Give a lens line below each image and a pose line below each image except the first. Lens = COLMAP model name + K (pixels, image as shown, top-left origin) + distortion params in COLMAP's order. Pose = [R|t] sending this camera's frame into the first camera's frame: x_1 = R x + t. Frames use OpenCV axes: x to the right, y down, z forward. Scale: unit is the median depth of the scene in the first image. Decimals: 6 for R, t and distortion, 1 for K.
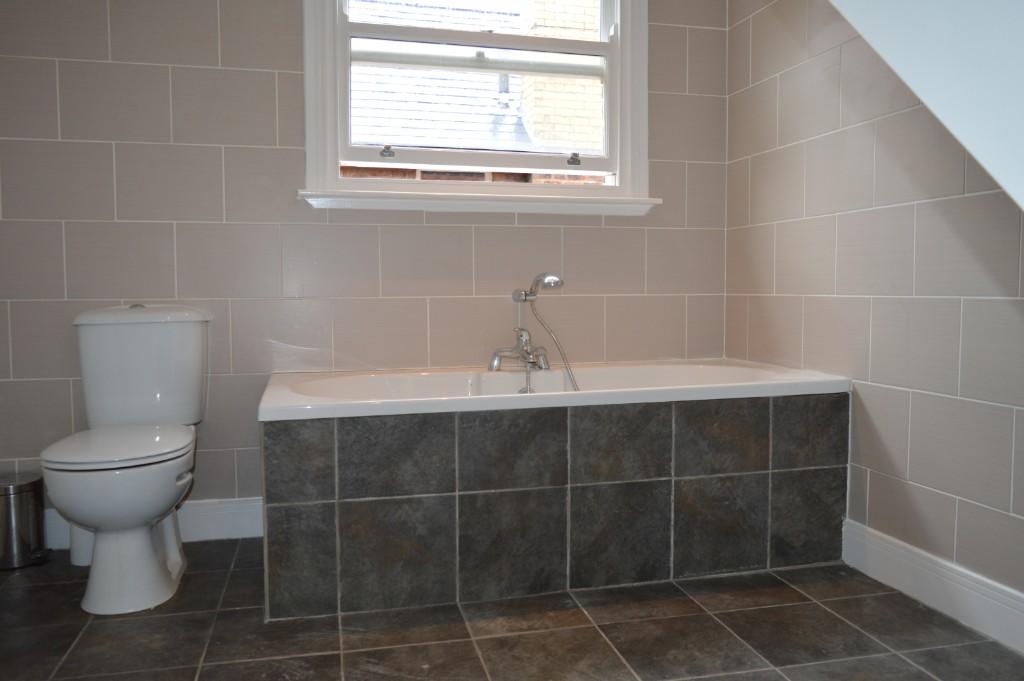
lens RADIAL K [[811.5, 0, 512.0], [0, 811.5, 340.5], [0, 0, 1]] dist [-0.004082, -0.003017]
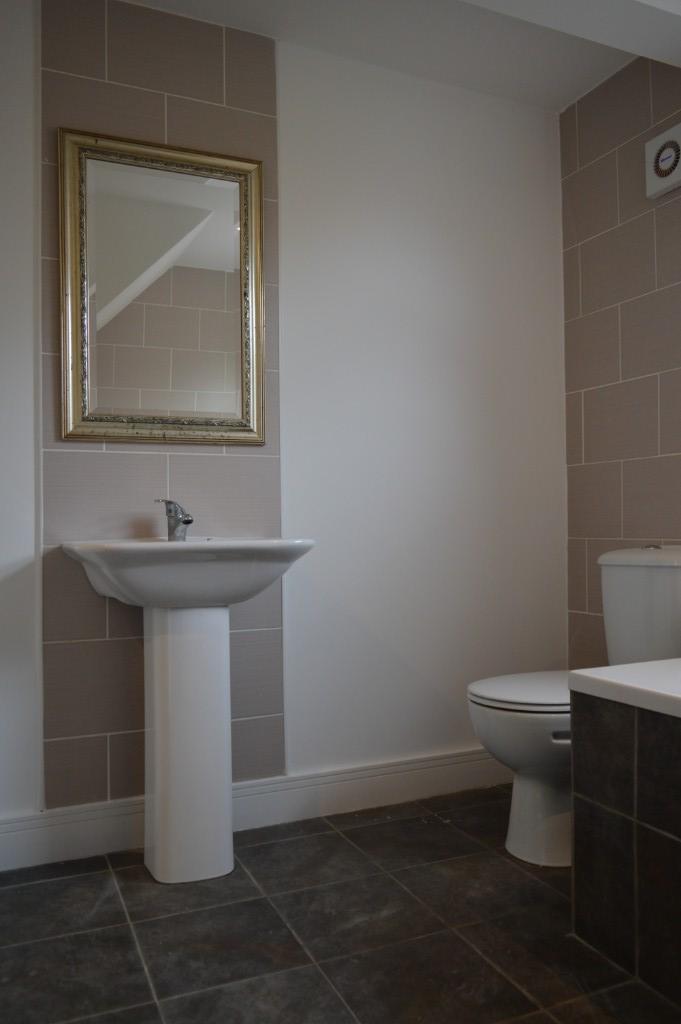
lens RADIAL K [[811.5, 0, 340.5], [0, 811.5, 512.0], [0, 0, 1]] dist [-0.004082, -0.003017]
pose [[0.186846, -0.010028, -0.982338, 0.460932], [-0.057500, 0.998122, -0.021126, -0.051153], [0.980705, 0.060432, 0.185919, 0.583276]]
